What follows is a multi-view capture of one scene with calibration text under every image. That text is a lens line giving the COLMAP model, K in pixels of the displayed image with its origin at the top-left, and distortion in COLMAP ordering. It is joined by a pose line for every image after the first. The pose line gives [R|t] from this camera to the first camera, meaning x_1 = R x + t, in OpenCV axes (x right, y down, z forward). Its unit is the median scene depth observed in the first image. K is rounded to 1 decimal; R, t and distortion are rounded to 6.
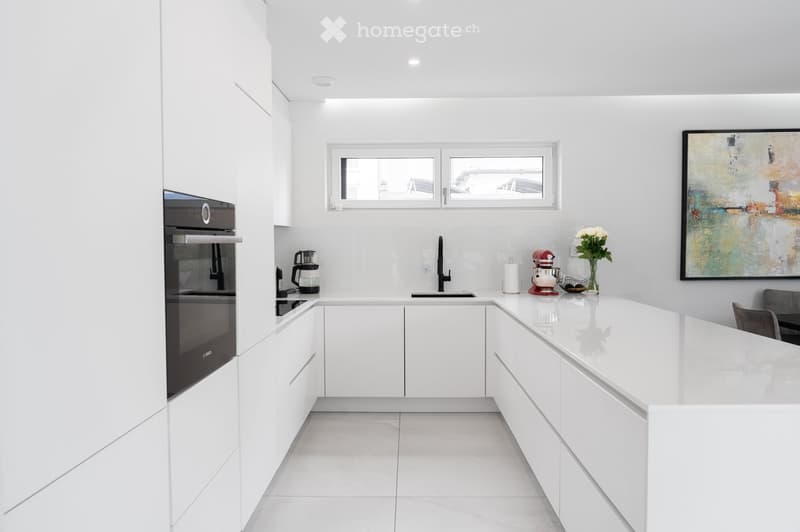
lens RADIAL K [[511.8, 0, 400.0], [0, 511.8, 266.0], [0, 0, 1]] dist [0.001259, -0.000301]
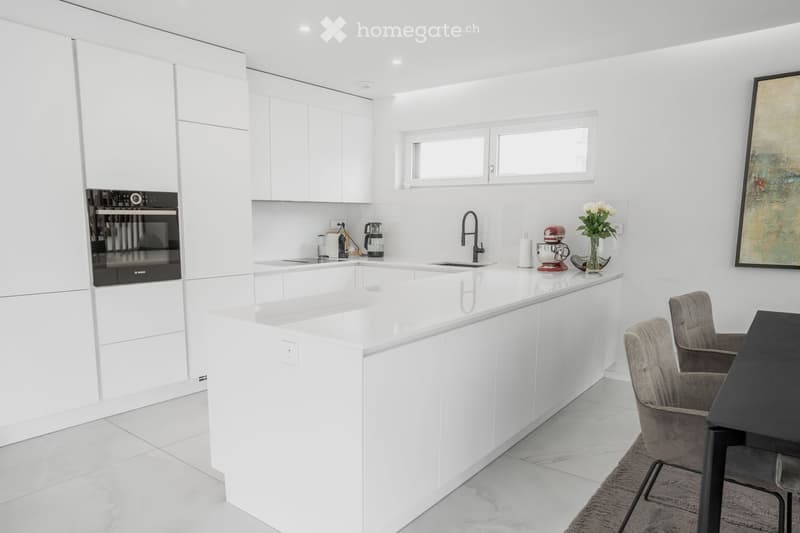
lens RADIAL K [[531.8, 0, 399.9], [0, 531.8, 297.9], [0, 0, 1]] dist [-0.001007, 0.002638]
pose [[0.800956, 0.100458, -0.590236, 0.634638], [-0.037946, 0.992359, 0.117407, -0.002191], [0.597520, -0.071641, 0.798647, -0.010912]]
